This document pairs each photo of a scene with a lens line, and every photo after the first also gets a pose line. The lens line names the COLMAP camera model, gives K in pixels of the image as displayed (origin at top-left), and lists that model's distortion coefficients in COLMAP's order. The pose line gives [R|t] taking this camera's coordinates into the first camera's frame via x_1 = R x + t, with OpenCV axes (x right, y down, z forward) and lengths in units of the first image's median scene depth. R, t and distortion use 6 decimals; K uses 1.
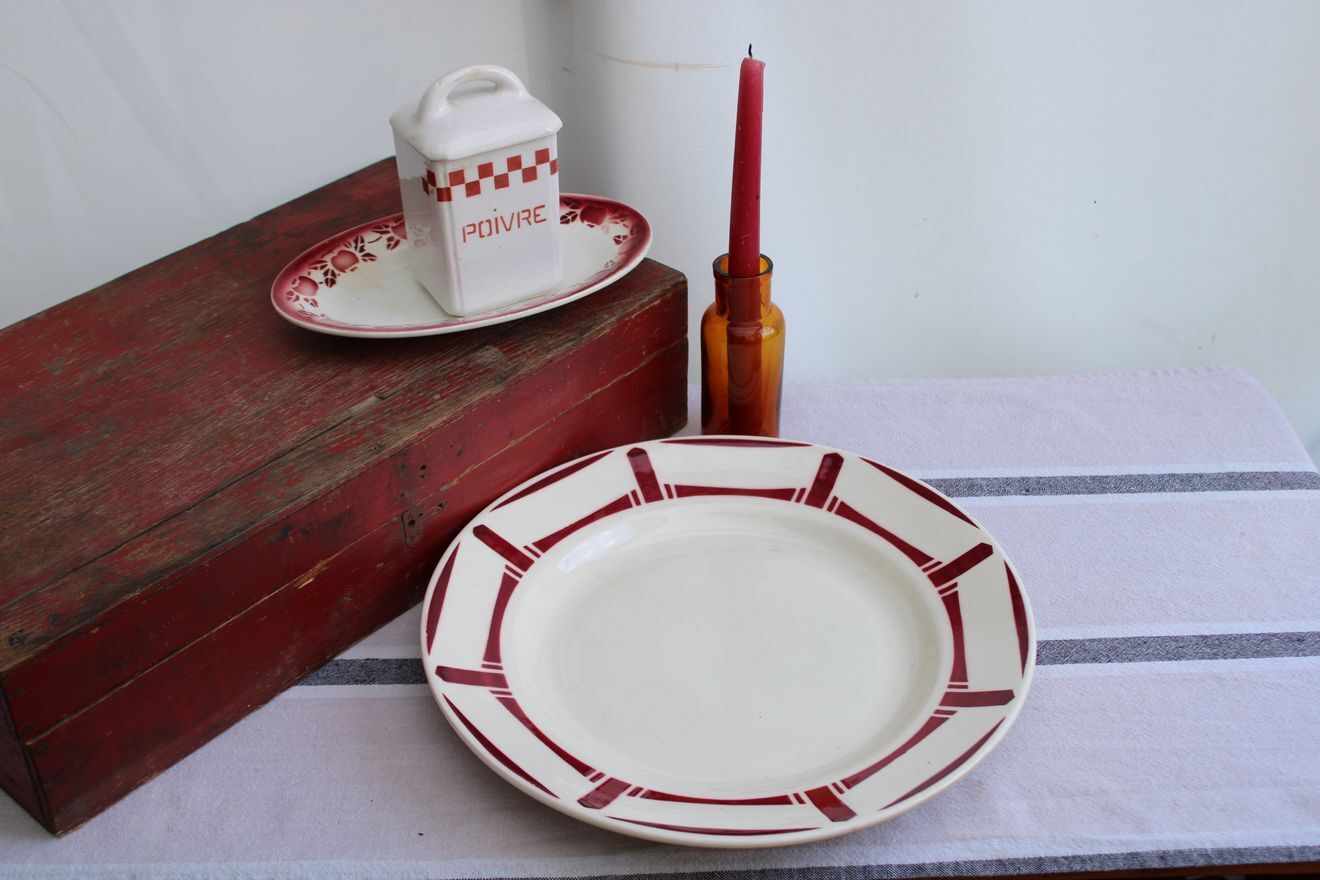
lens RADIAL K [[1670.1, 0, 668.3], [0, 1670.1, 432.7], [0, 0, 1]] dist [-0.045406, 0.029410]
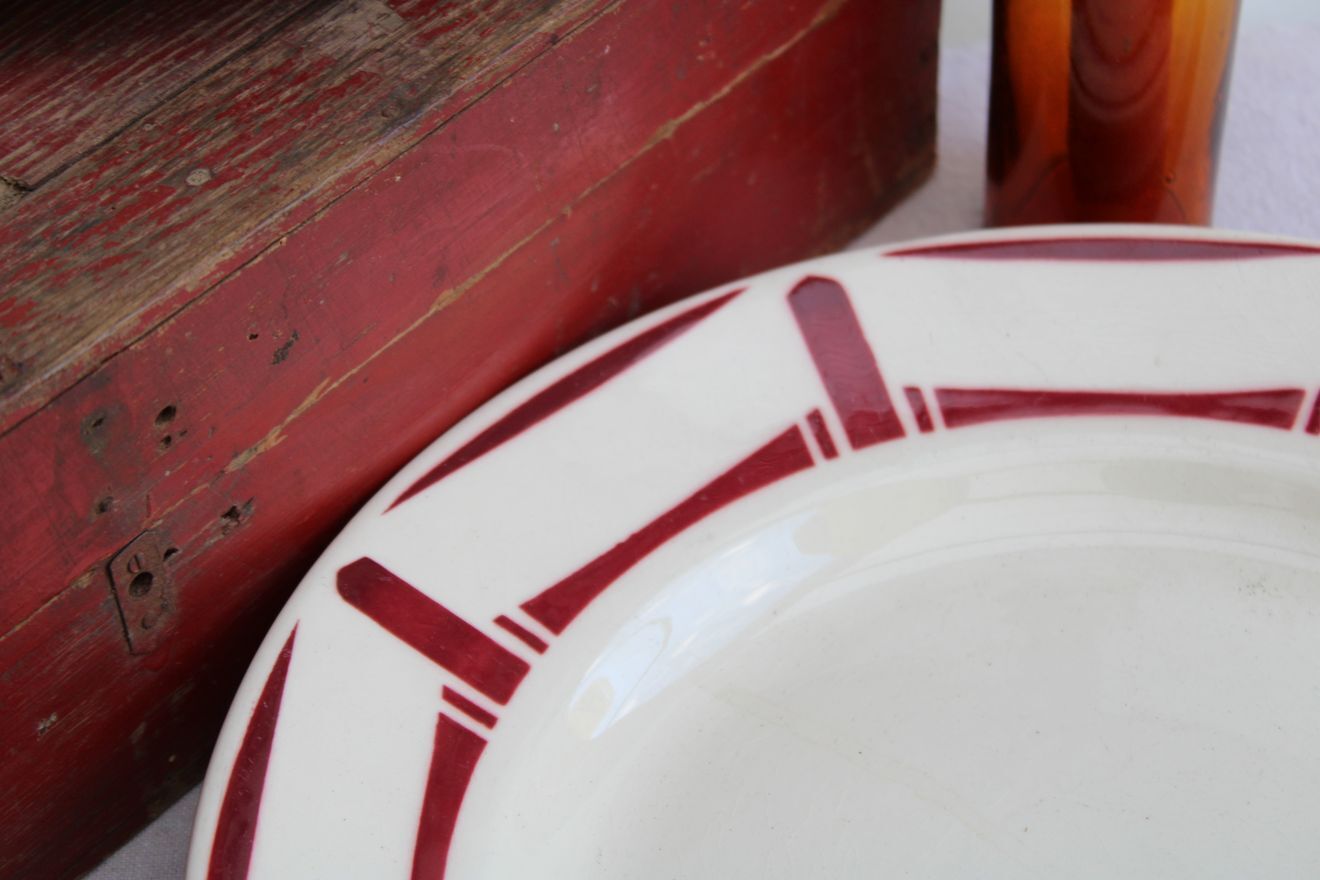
lens RADIAL K [[3142.3, 0, 682.2], [0, 3142.3, 439.9], [0, 0, 1]] dist [0.051713, 0.792155]
pose [[0.999383, -0.033733, -0.009834, -0.044160], [0.034789, 0.989220, 0.142241, -0.053536], [0.004930, -0.142496, 0.989783, 0.409590]]
